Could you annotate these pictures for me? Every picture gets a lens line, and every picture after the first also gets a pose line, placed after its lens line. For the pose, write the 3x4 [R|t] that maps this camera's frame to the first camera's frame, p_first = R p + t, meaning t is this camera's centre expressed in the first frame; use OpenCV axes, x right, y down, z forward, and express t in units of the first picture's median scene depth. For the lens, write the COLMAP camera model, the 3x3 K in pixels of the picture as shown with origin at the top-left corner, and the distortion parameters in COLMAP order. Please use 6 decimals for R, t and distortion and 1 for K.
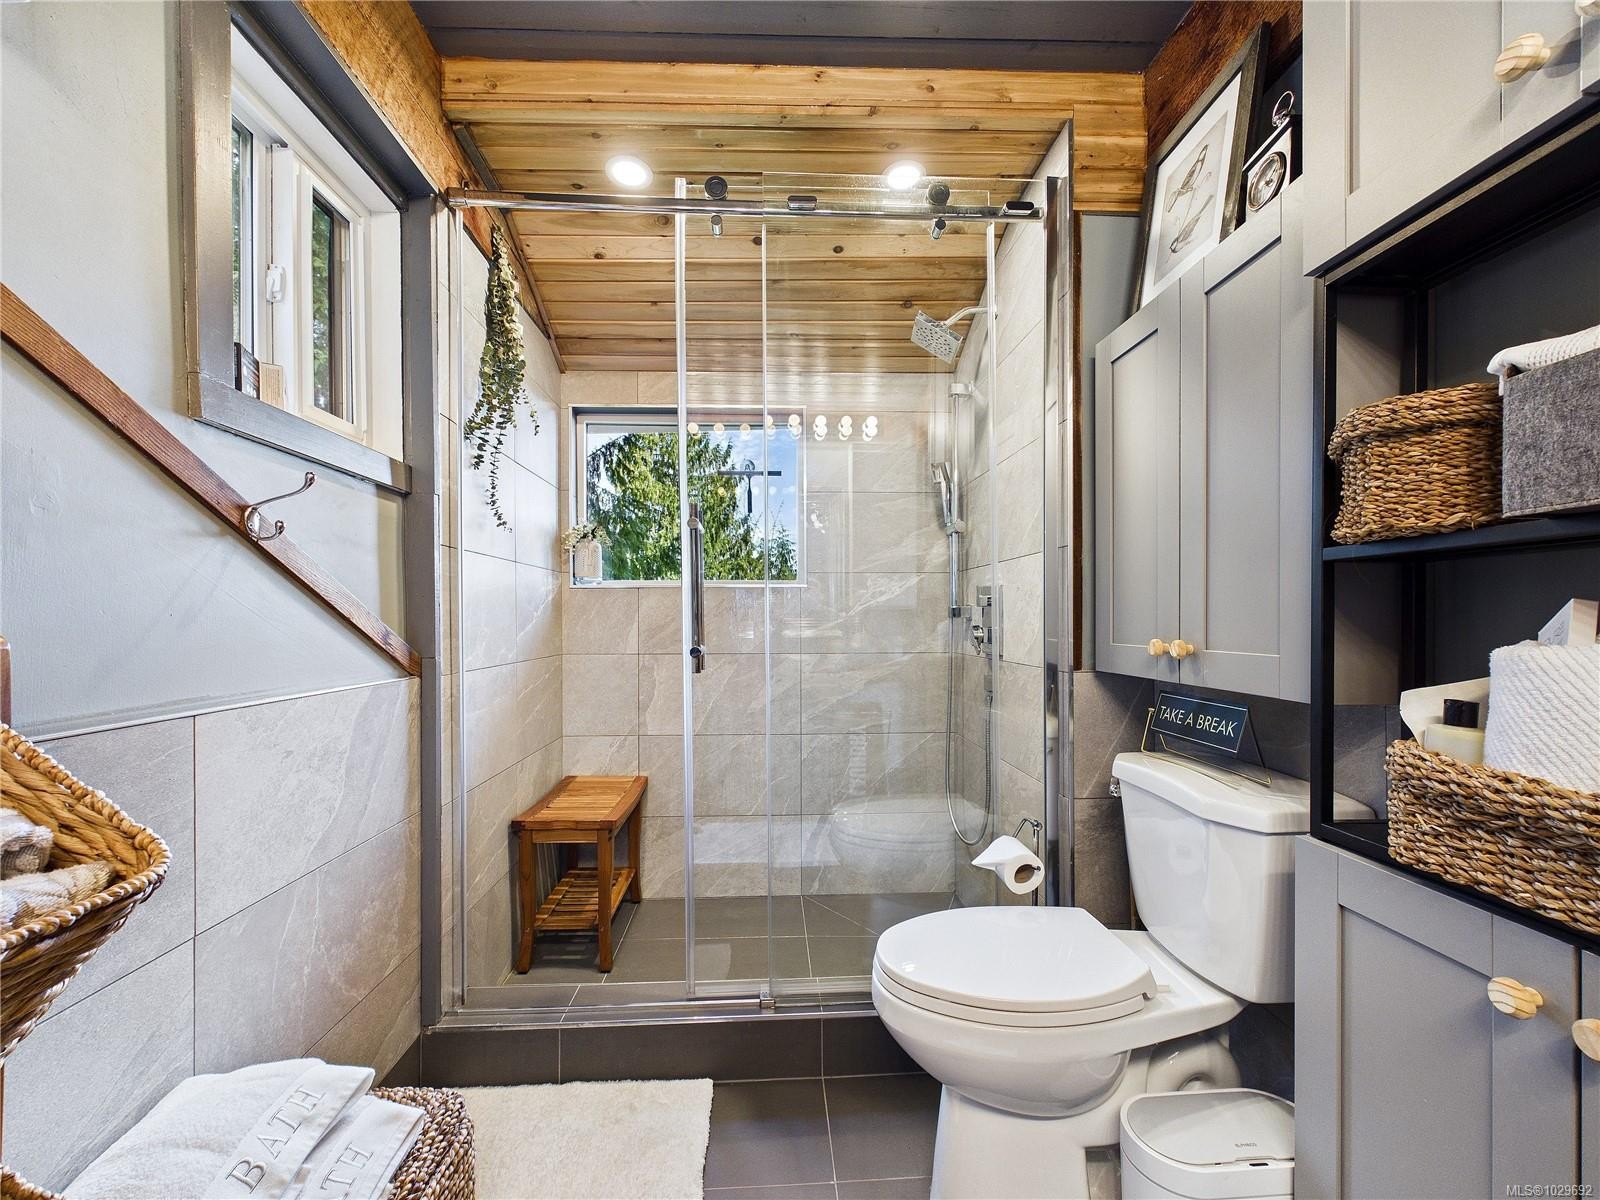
lens RADIAL K [[648.4, 0, 798.4], [0, 648.4, 621.5], [0, 0, 1]] dist [0.000757, -0.000198]
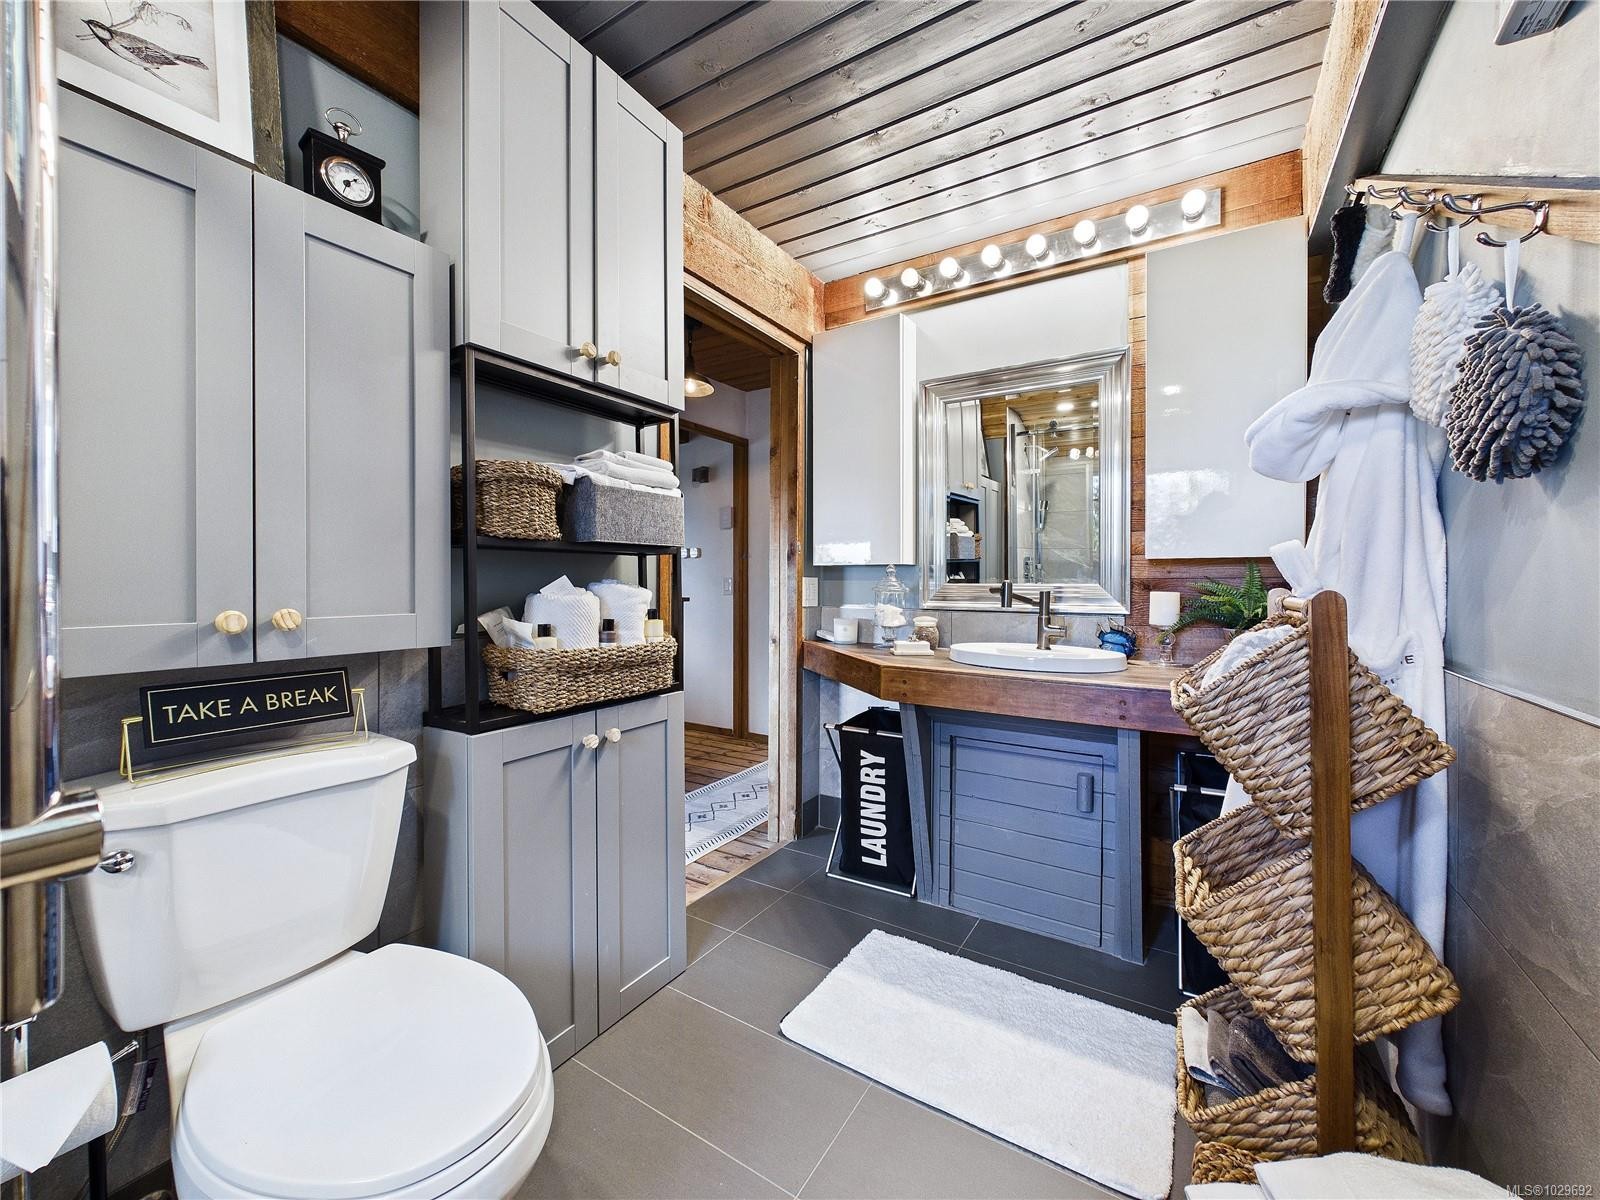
lens RADIAL K [[648.4, 0, 798.4], [0, 648.4, 621.5], [0, 0, 1]] dist [0.000757, -0.000198]
pose [[-0.822470, -0.017664, 0.568535, -0.458398], [0.015879, 0.998415, 0.053992, 0.010860], [-0.568587, 0.053434, -0.820886, 1.316876]]
